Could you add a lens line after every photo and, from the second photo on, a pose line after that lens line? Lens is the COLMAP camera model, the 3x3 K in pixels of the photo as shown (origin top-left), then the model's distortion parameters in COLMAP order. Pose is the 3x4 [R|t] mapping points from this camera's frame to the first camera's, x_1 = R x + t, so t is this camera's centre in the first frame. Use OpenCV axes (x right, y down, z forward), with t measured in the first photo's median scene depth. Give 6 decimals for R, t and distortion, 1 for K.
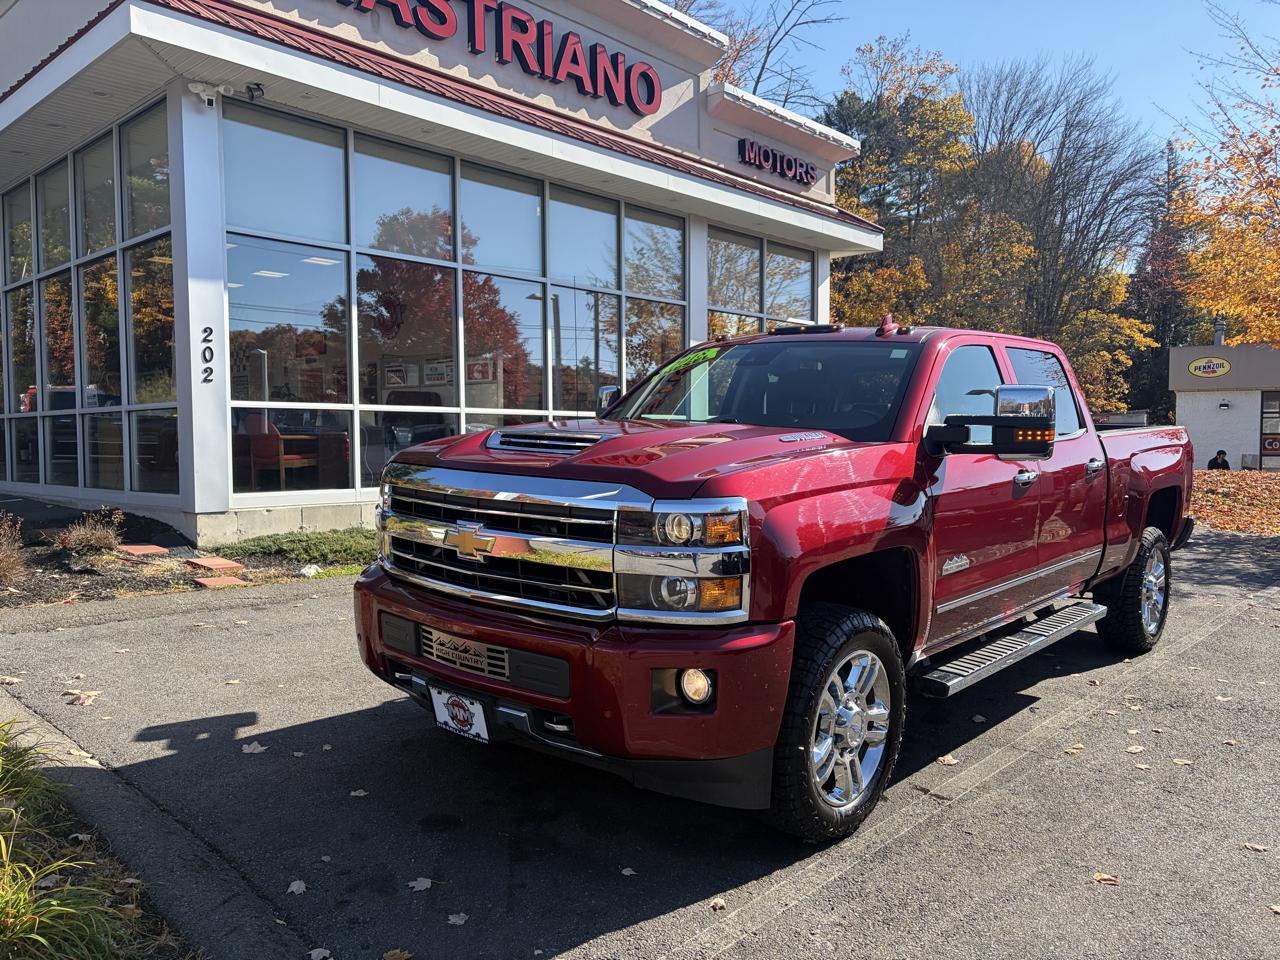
lens RADIAL K [[960.9, 0, 650.5], [0, 960.9, 478.2], [0, 0, 1]] dist [0.049050, -0.048743]
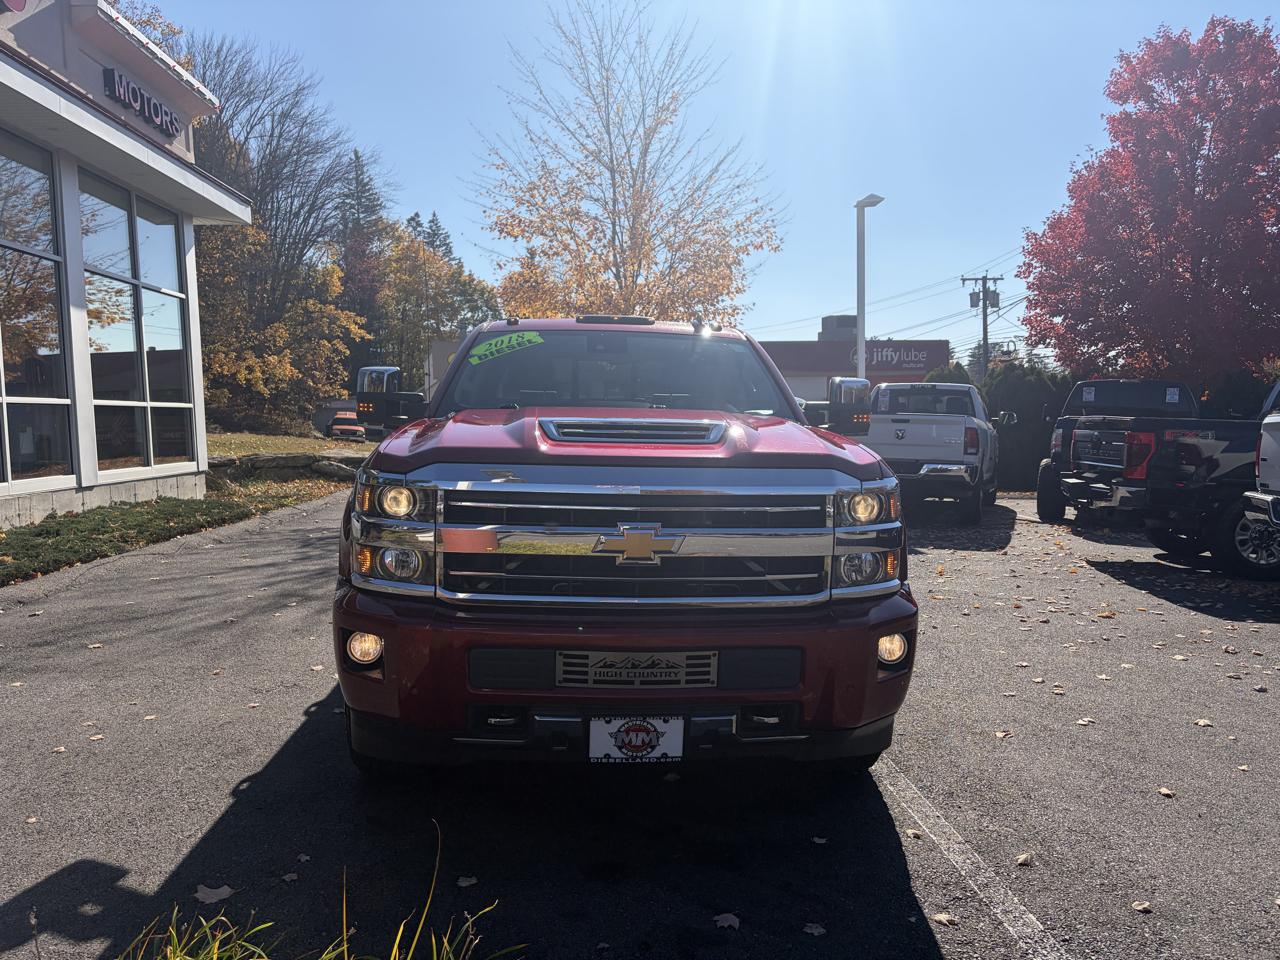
lens RADIAL K [[960.9, 0, 639.1], [0, 960.9, 475.1], [0, 0, 1]] dist [0.049050, -0.048743]
pose [[0.701148, -0.055686, 0.710838, -0.225640], [0.047243, 0.998383, 0.031614, -0.007363], [-0.711449, 0.011416, 0.702645, 0.102890]]
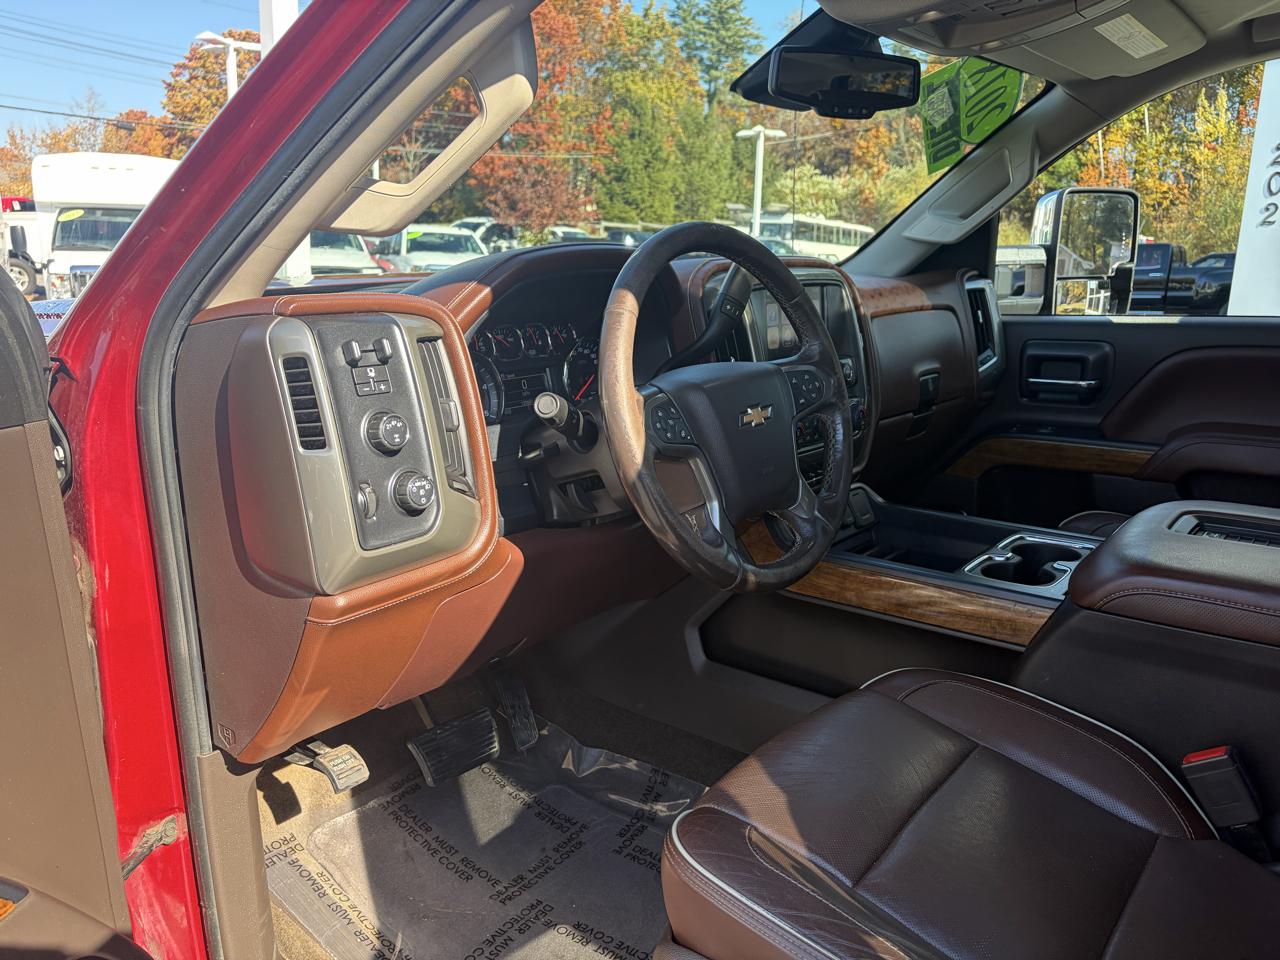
lens RADIAL K [[960.9, 0, 641.8], [0, 960.9, 475.3], [0, 0, 1]] dist [0.049050, -0.048743]
pose [[0.052091, 0.206160, -0.977131, 0.160618], [-0.076075, 0.976435, 0.201958, -0.021586], [0.995740, 0.063815, 0.066547, 0.358082]]
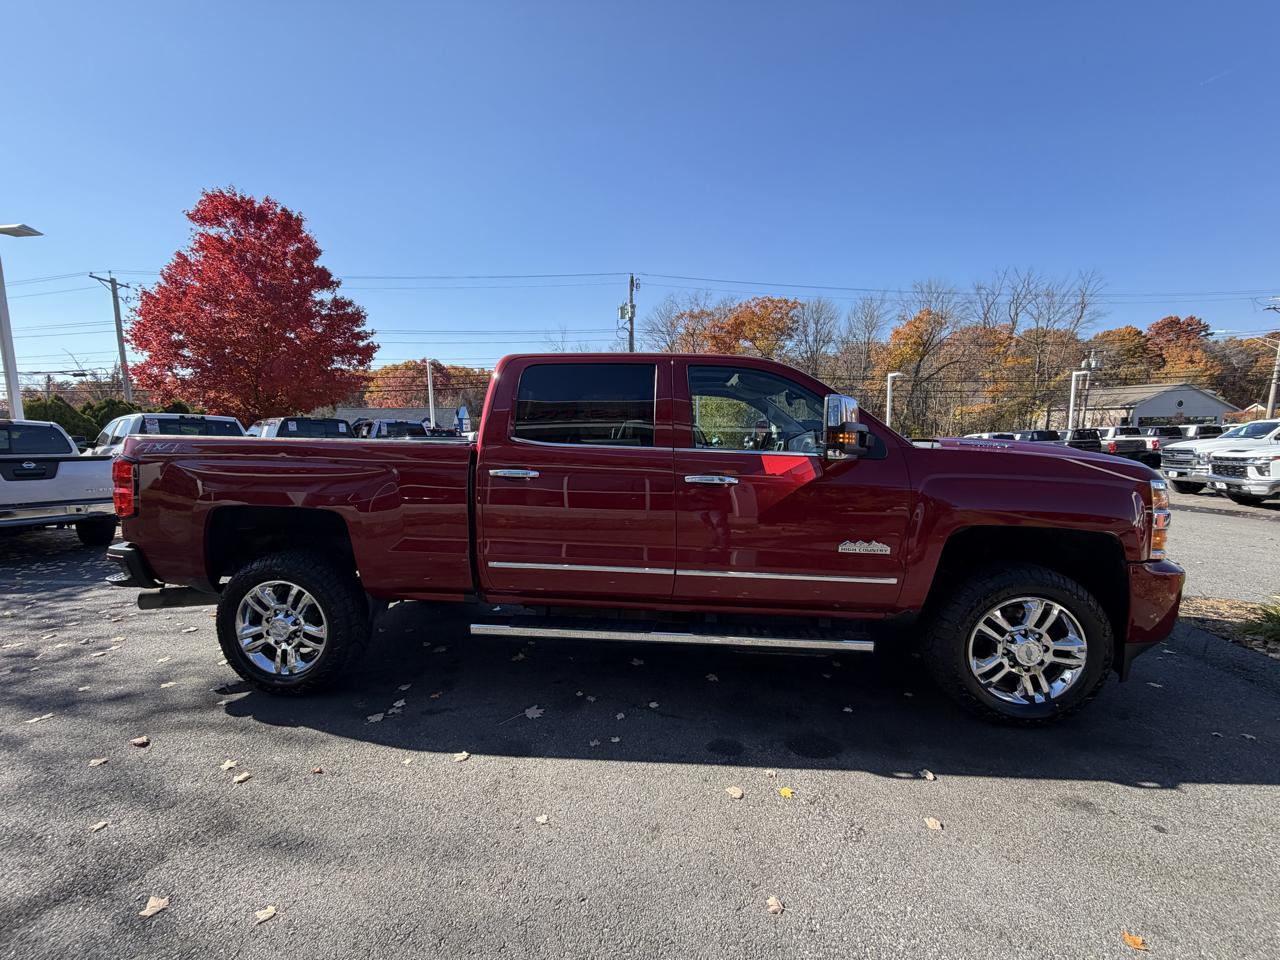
lens RADIAL K [[509.9, 0, 636.5], [0, 509.9, 474.7], [0, 0, 1]] dist [-0.002040, 0.000900]
pose [[-0.596402, -0.069925, 0.799634, -0.131133], [0.043680, 0.991895, 0.119316, -0.040404], [-0.801496, 0.106089, -0.588514, 0.630302]]
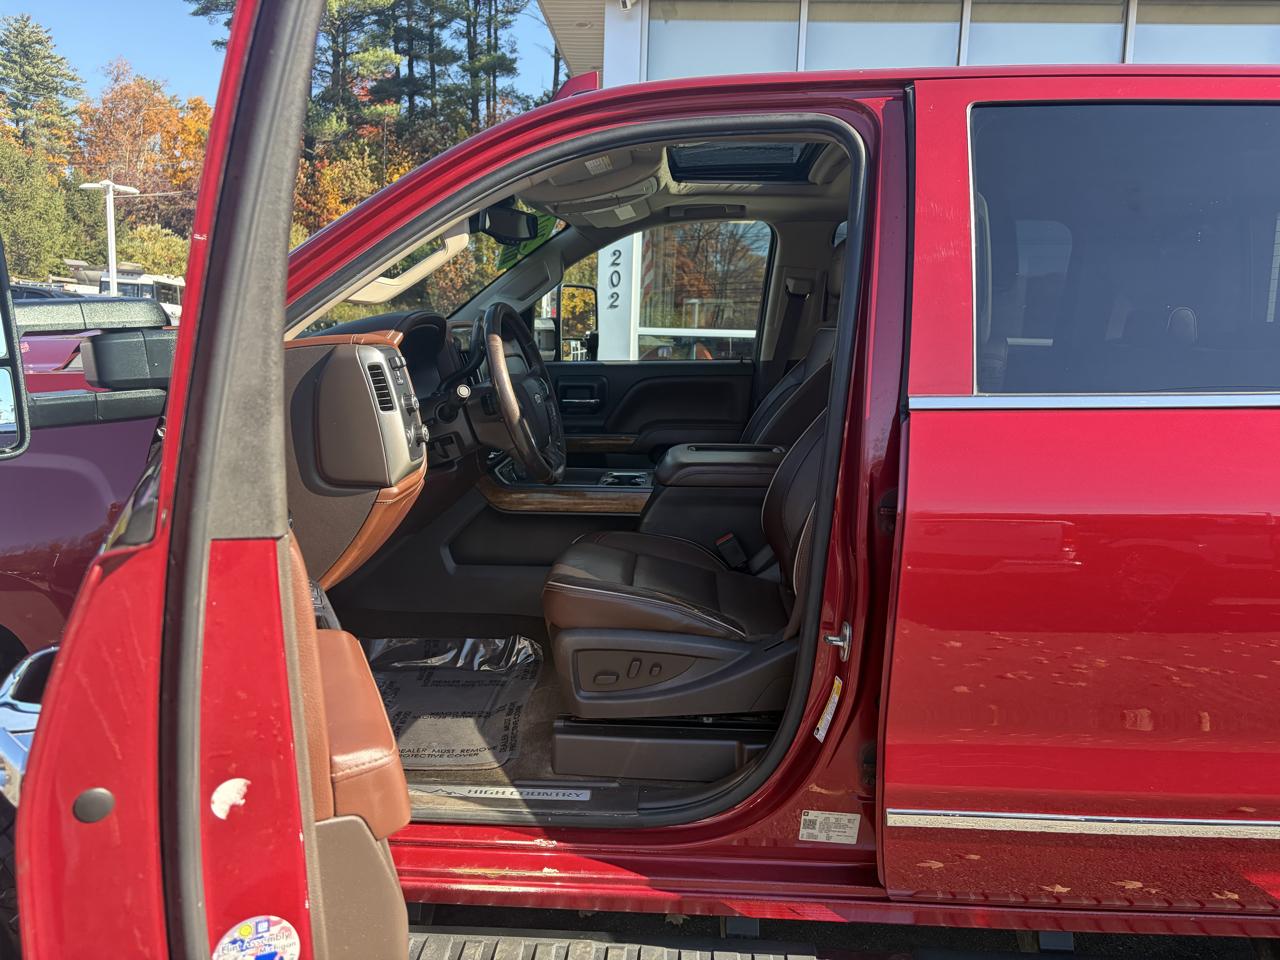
lens RADIAL K [[960.9, 0, 627.7], [0, 960.9, 484.8], [0, 0, 1]] dist [0.049050, -0.048743]
pose [[0.619121, 0.120875, -0.775938, 0.218938], [-0.070465, 0.992648, 0.098410, -0.013358], [0.782128, -0.006251, 0.623086, 0.282473]]
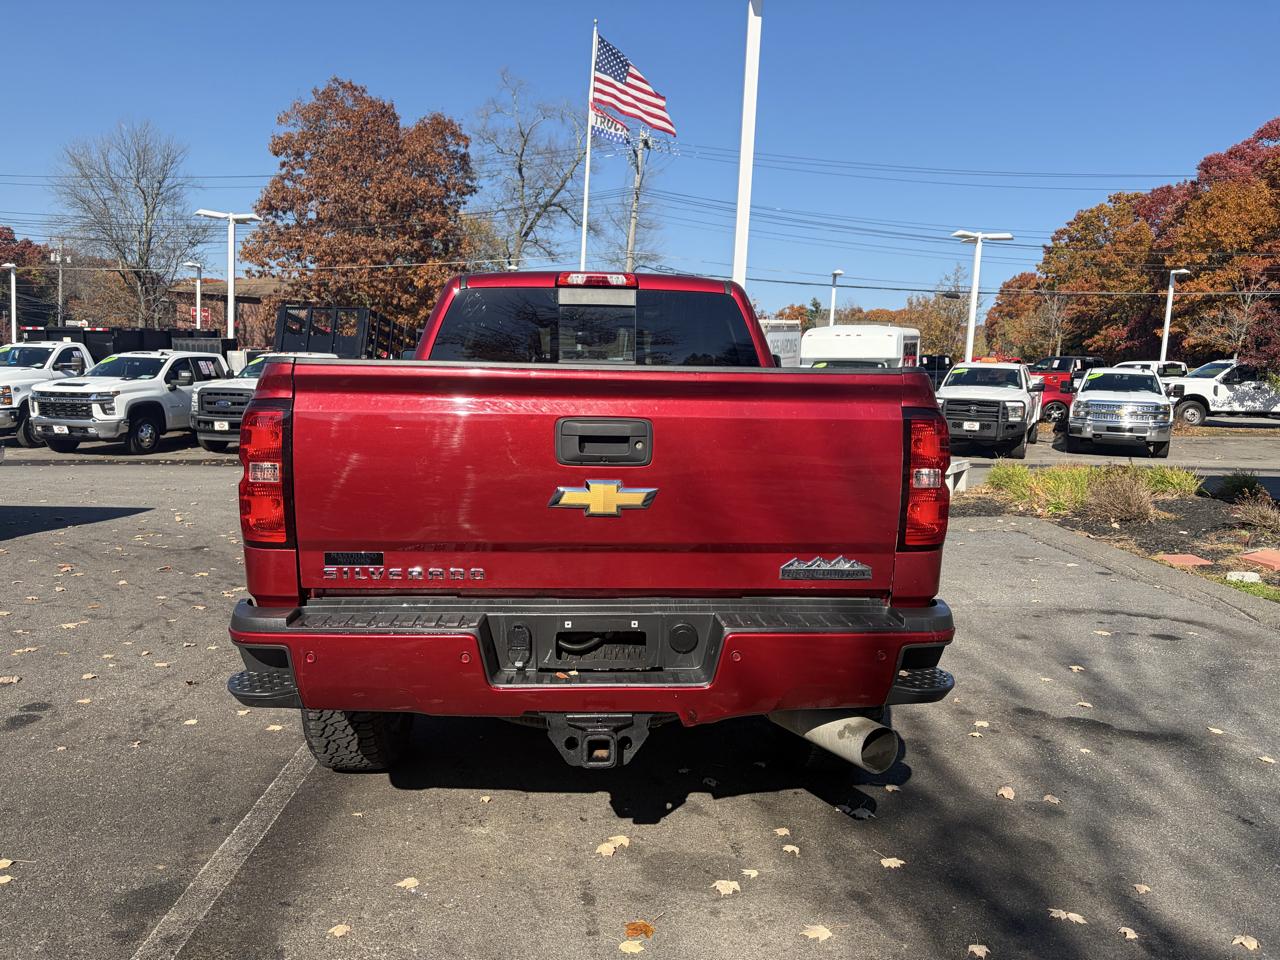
lens RADIAL K [[960.9, 0, 645.0], [0, 960.9, 485.6], [0, 0, 1]] dist [0.049050, -0.048743]
pose [[-0.710159, 0.040145, -0.702896, 0.409071], [-0.080327, 0.987233, 0.137543, -0.039483], [0.699444, 0.154139, -0.697868, 0.789130]]
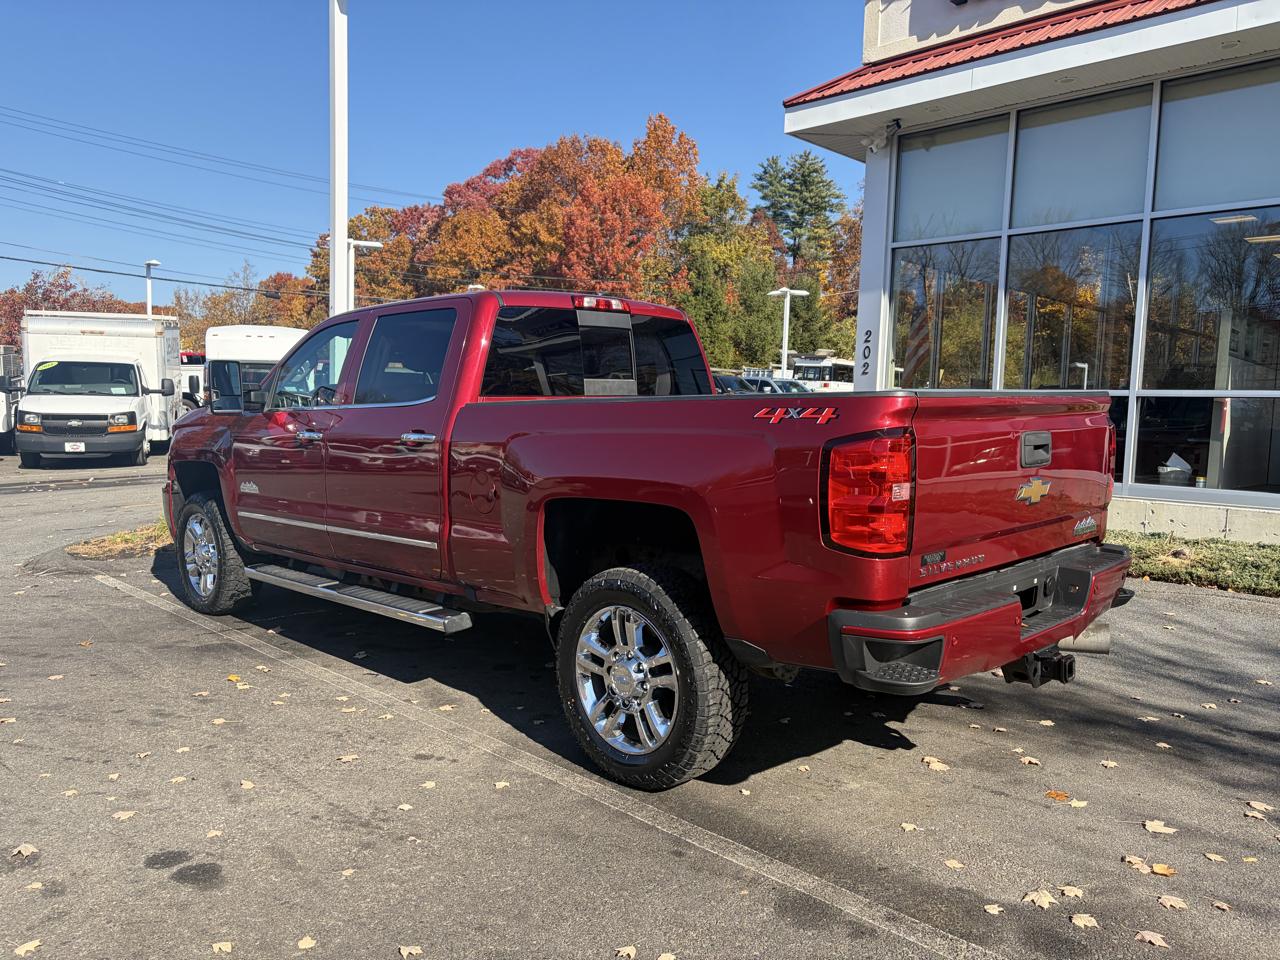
lens RADIAL K [[960.9, 0, 635.8], [0, 960.9, 486.6], [0, 0, 1]] dist [0.049050, -0.048743]
pose [[-0.060593, 0.076599, -0.995219, 0.560091], [-0.074464, 0.993926, 0.081034, -0.023381], [0.995381, 0.079018, -0.054521, 0.538417]]
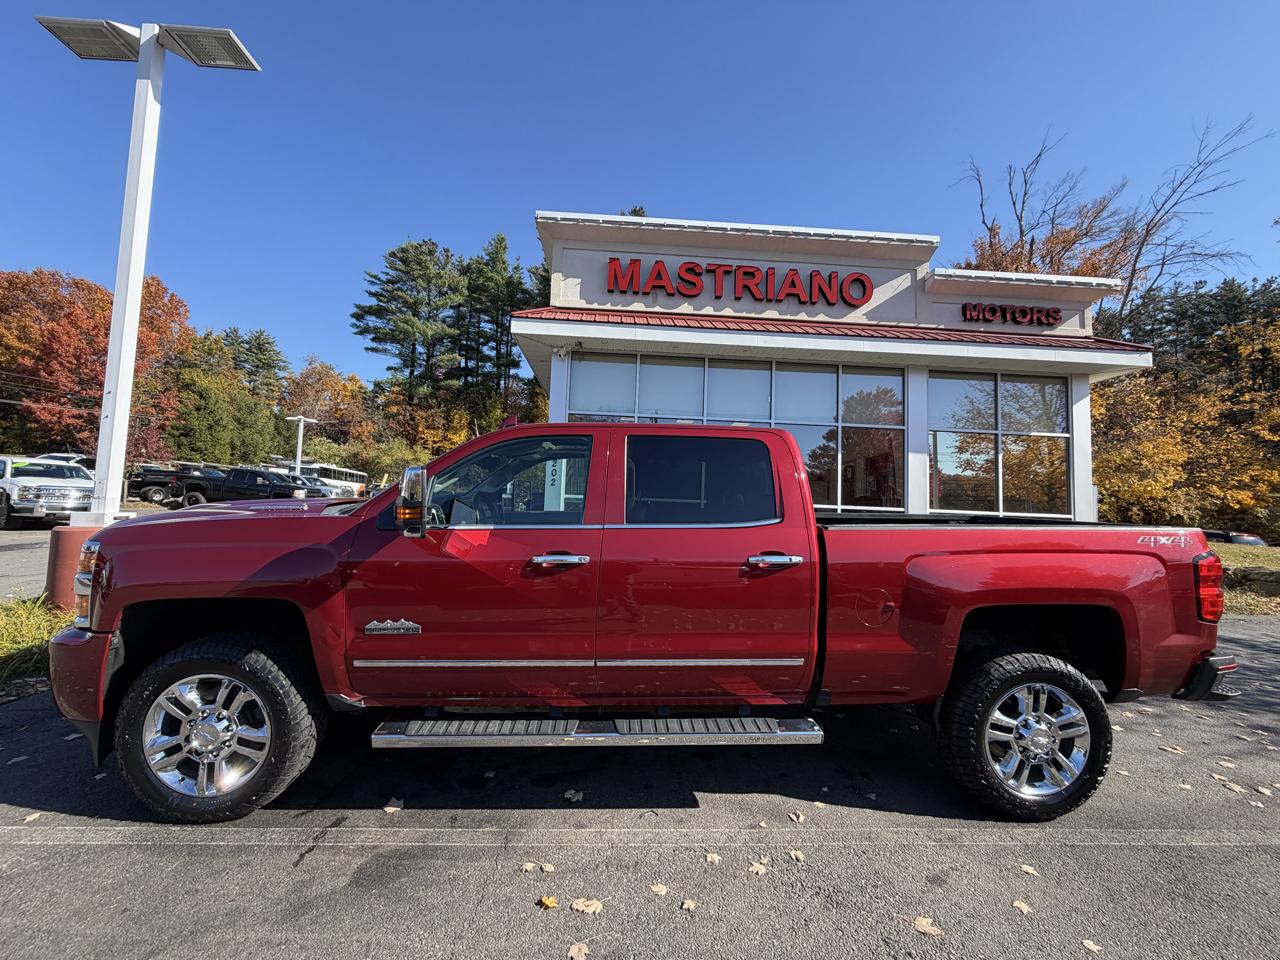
lens RADIAL K [[509.9, 0, 633.9], [0, 509.9, 477.6], [0, 0, 1]] dist [-0.002040, 0.000900]
pose [[0.702385, -0.020466, -0.711503, 0.303951], [-0.070461, 0.992678, -0.098112, -0.014336], [0.708301, 0.119045, 0.695800, 0.247163]]
